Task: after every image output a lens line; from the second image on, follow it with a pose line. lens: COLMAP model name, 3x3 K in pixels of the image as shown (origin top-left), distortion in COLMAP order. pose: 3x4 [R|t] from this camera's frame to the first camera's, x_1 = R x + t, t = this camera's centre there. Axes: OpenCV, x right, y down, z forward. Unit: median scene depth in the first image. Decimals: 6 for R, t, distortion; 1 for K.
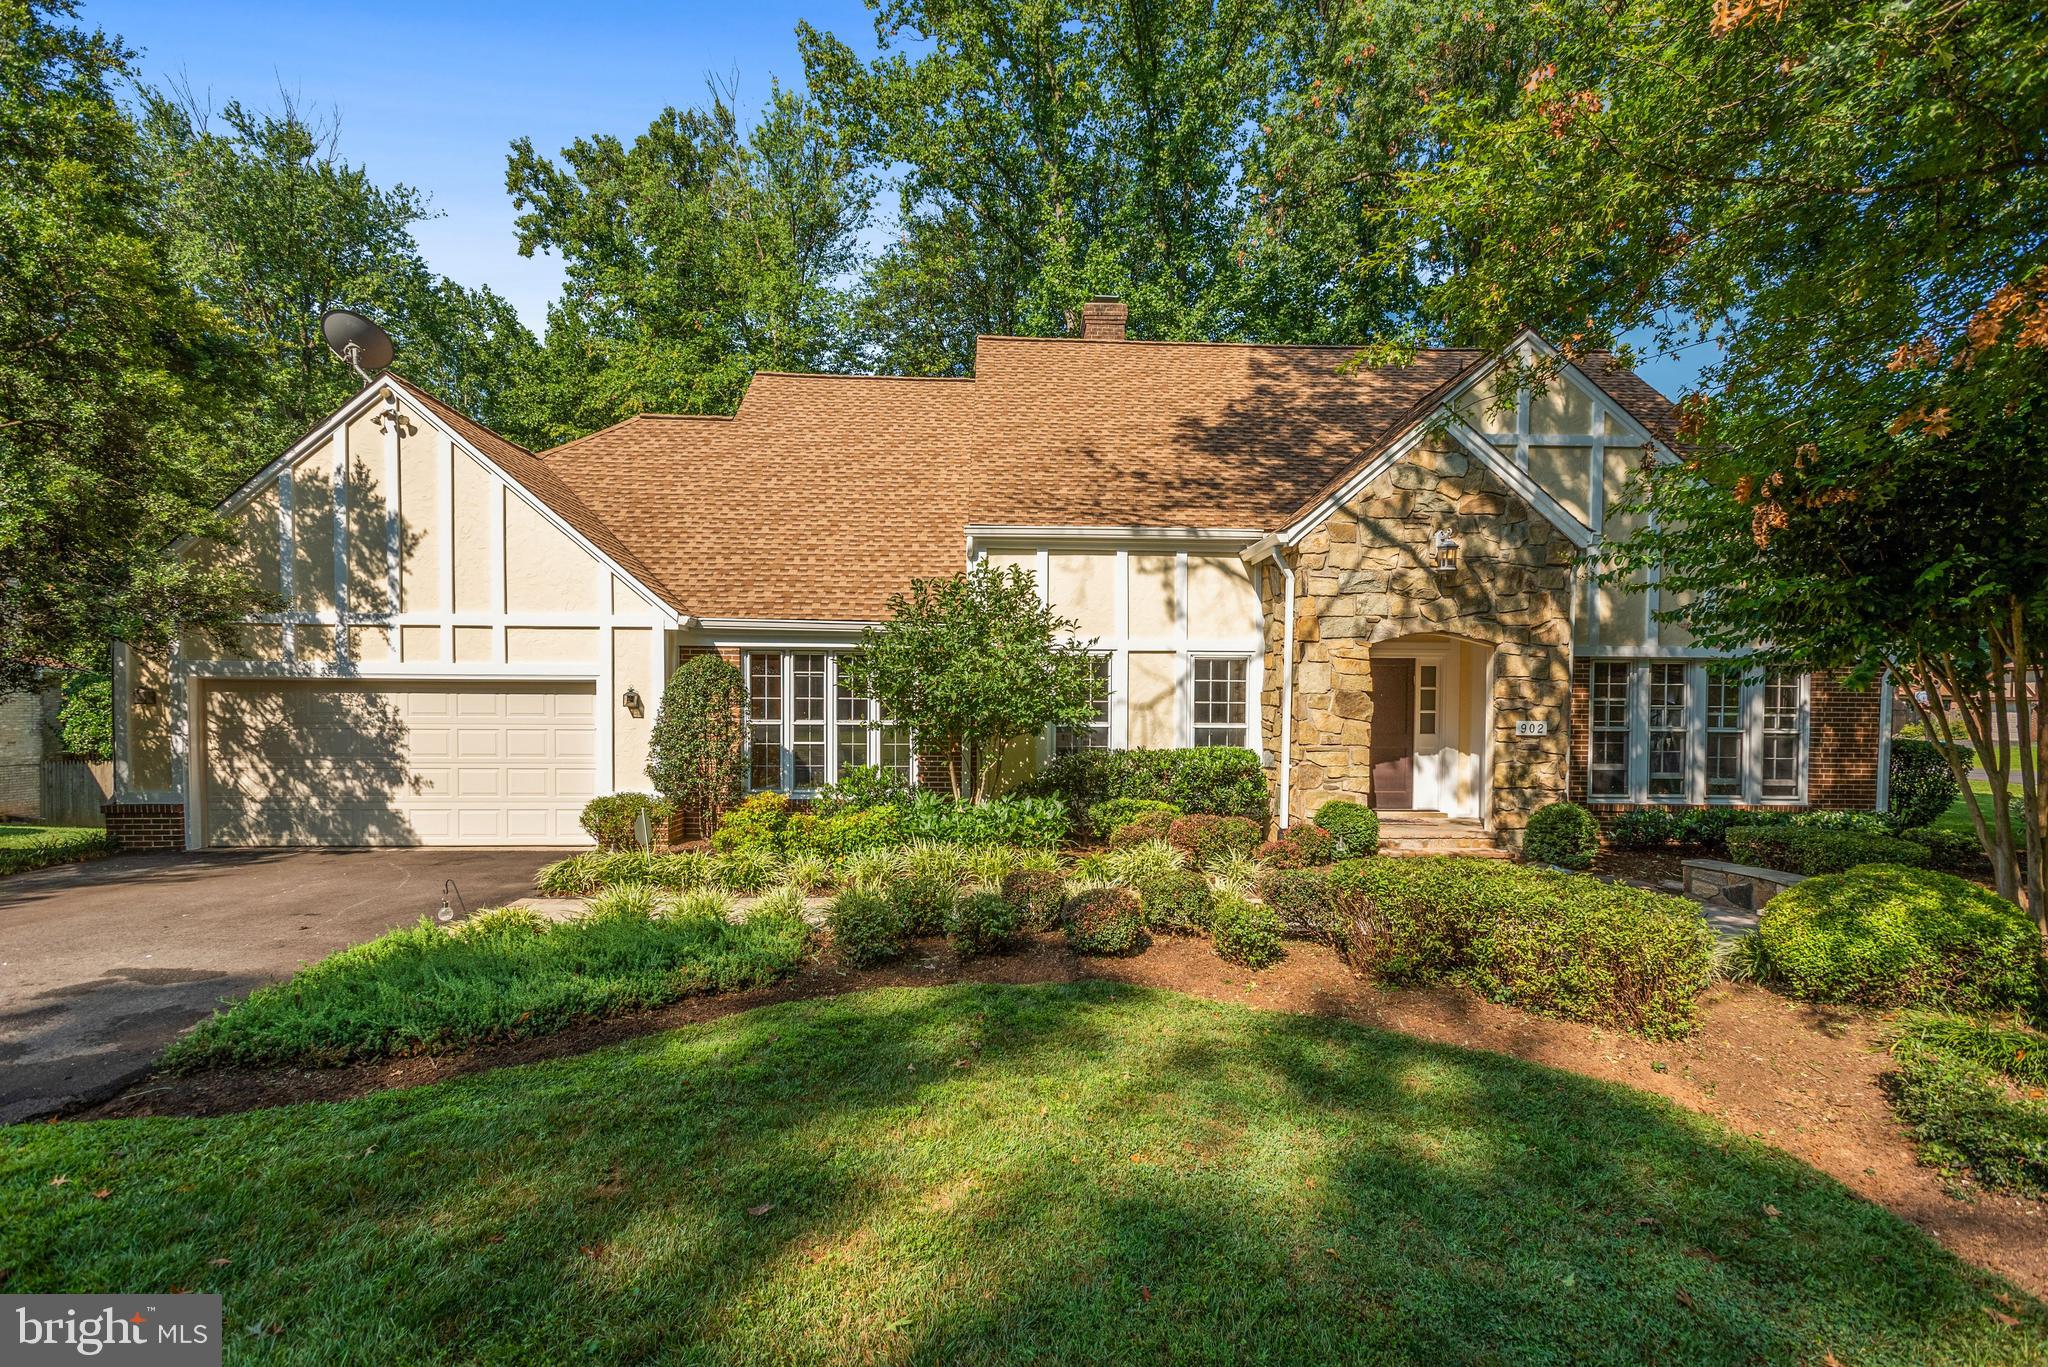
lens RADIAL K [[984.9, 0, 1018.3], [0, 984.9, 703.7], [0, 0, 1]] dist [0.008922, -0.005941]
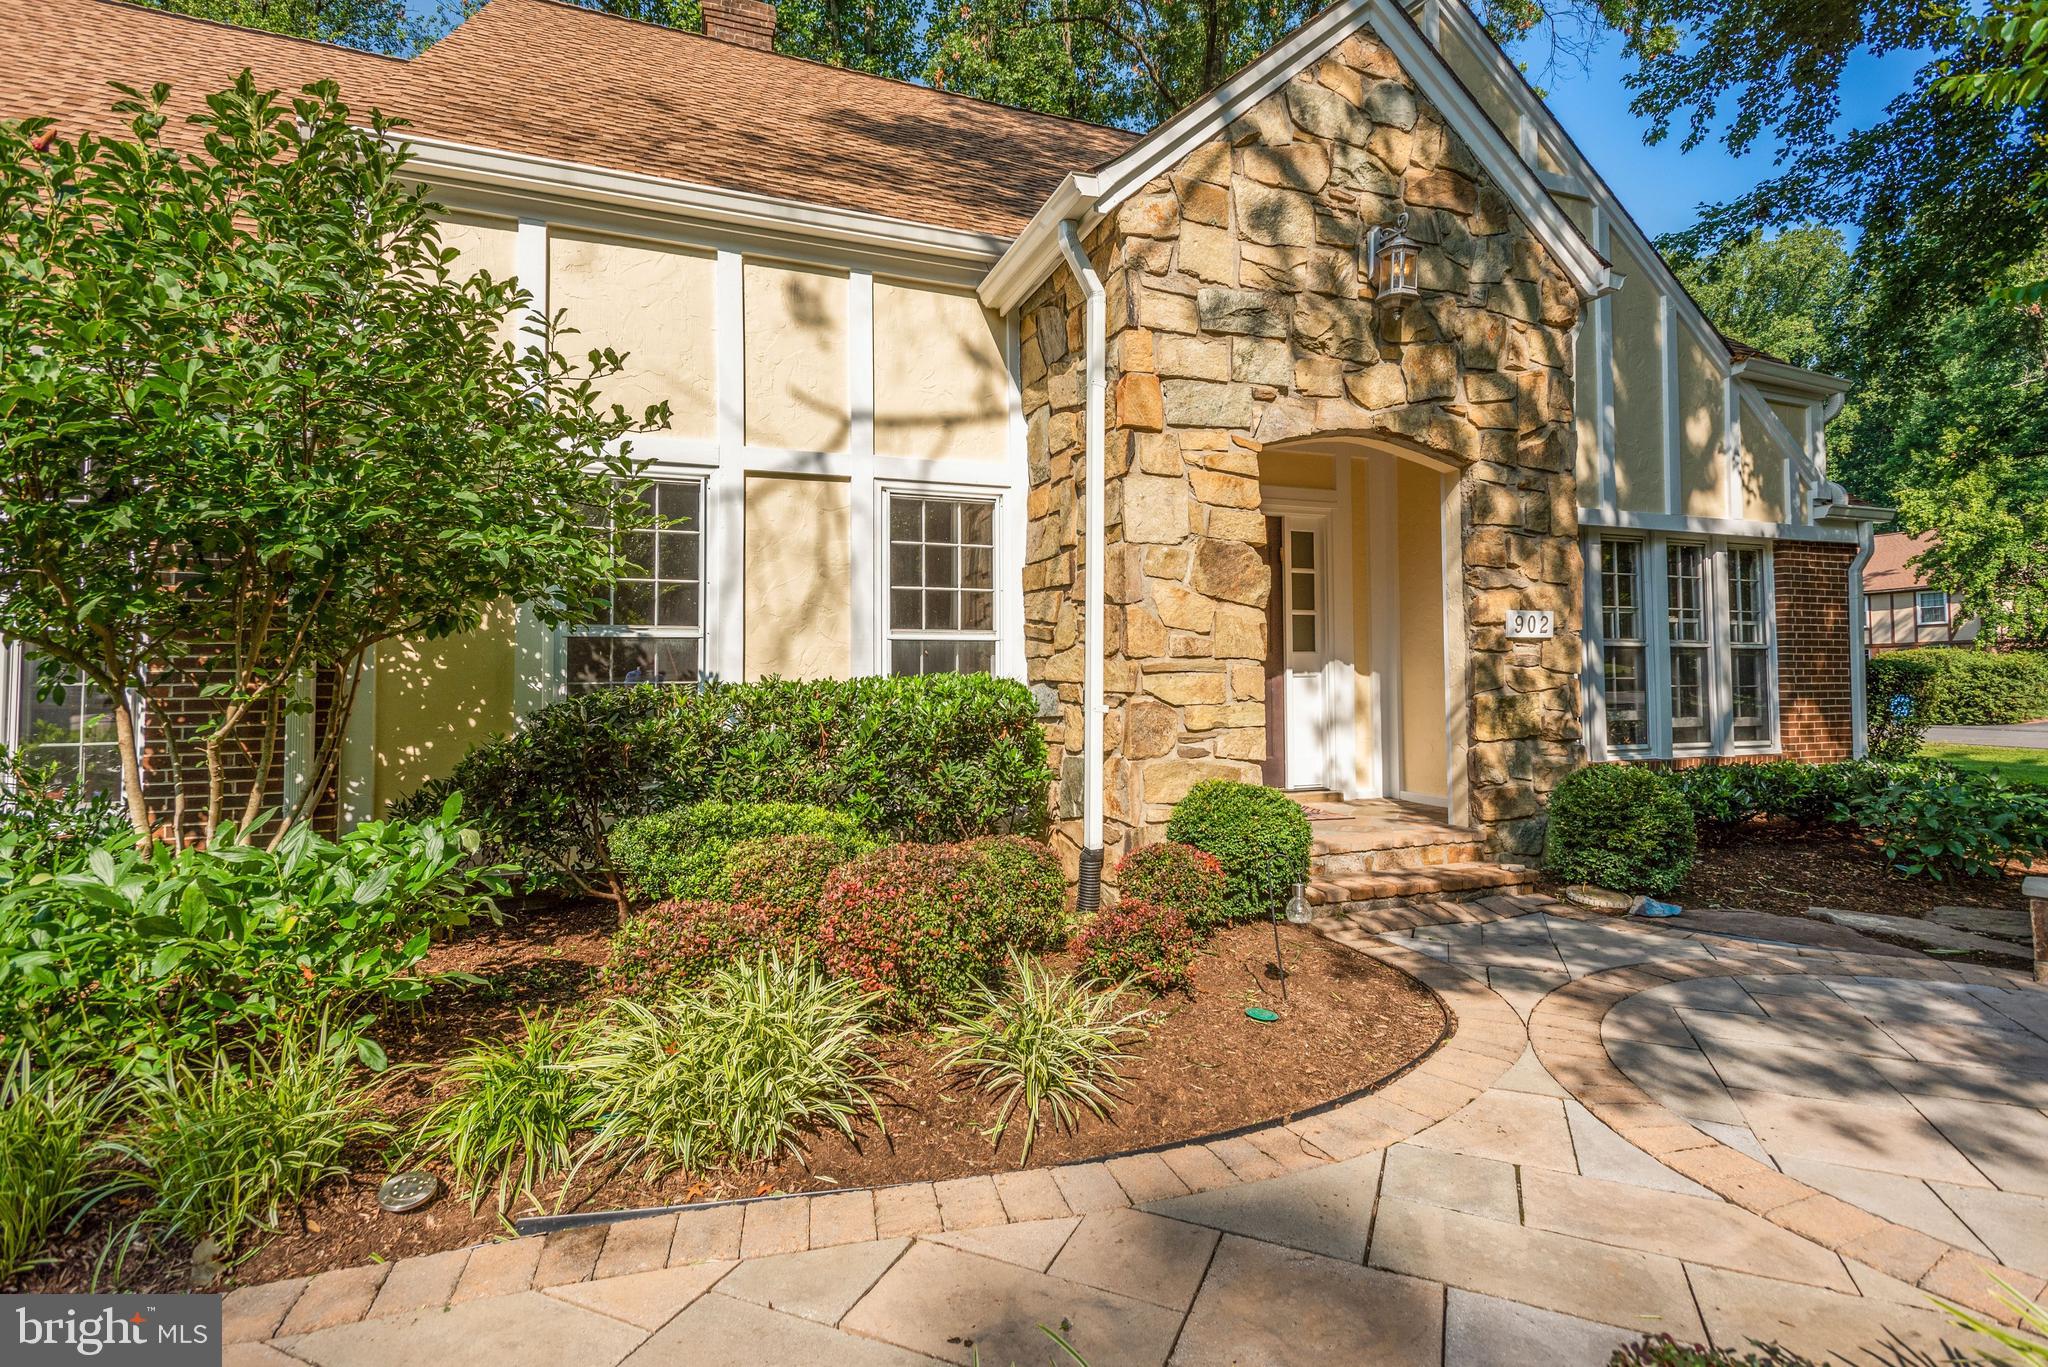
lens RADIAL K [[984.9, 0, 1052.5], [0, 984.9, 648.7], [0, 0, 1]] dist [0.008922, -0.005941]
pose [[0.940039, -0.002074, 0.341061, 0.094606], [0.014441, 0.999327, -0.033725, 0.048121], [-0.340762, 0.036628, 0.939436, 0.552358]]
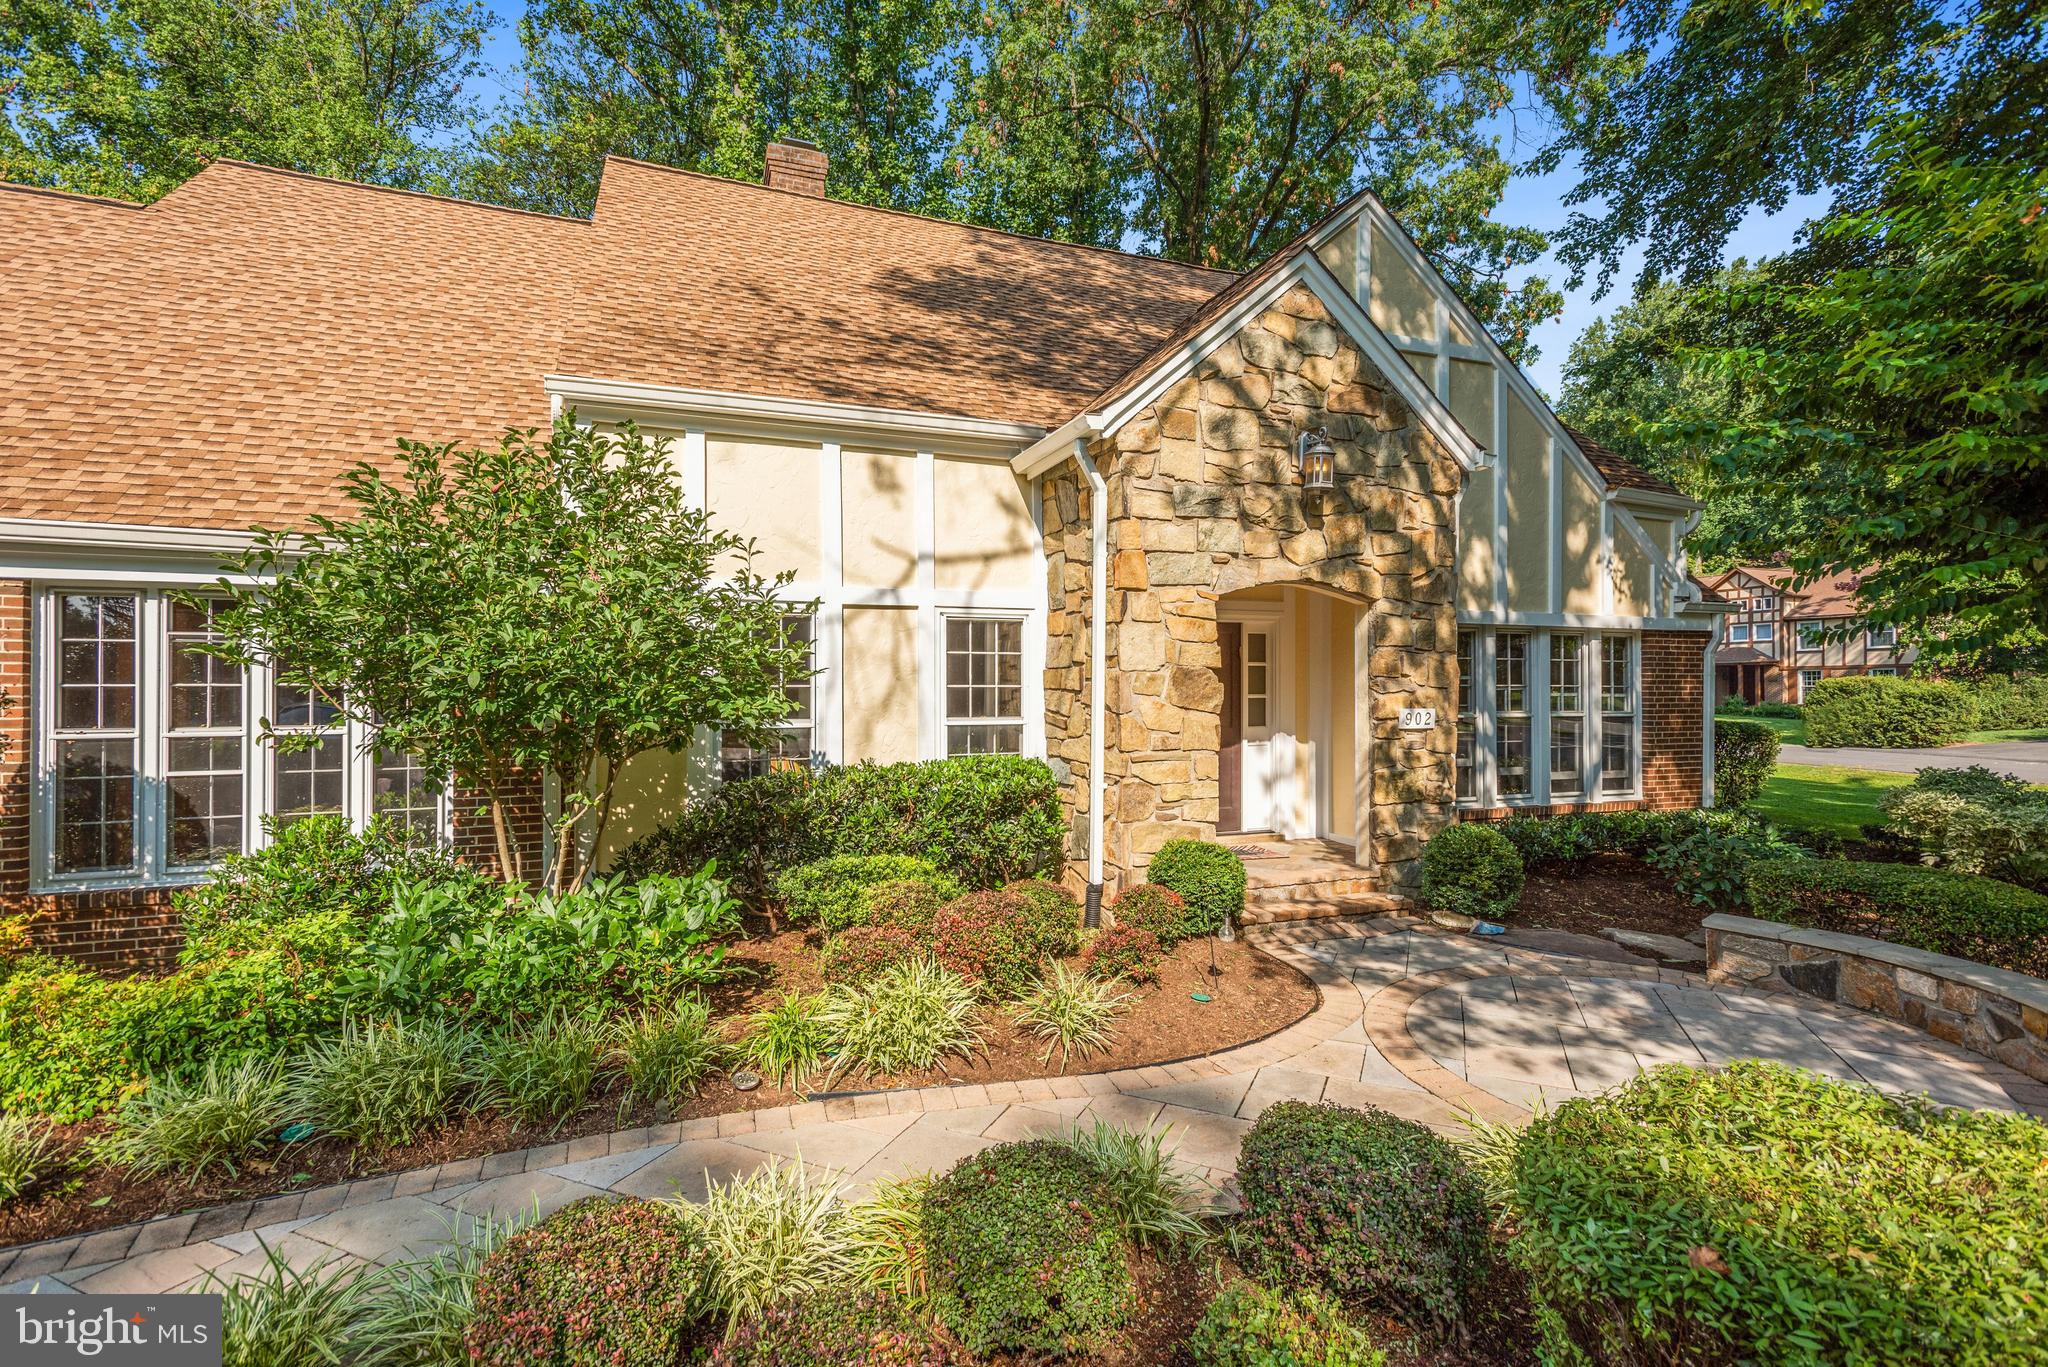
lens RADIAL K [[952.5, 0, 1034.5], [0, 952.5, 680.1], [0, 0, 1]] dist [0.000822, 0.000633]
pose [[0.945350, -0.006639, 0.325988, 0.030979], [0.009420, 0.999931, -0.006953, -0.000535], [-0.325920, 0.009644, 0.945348, 0.407842]]
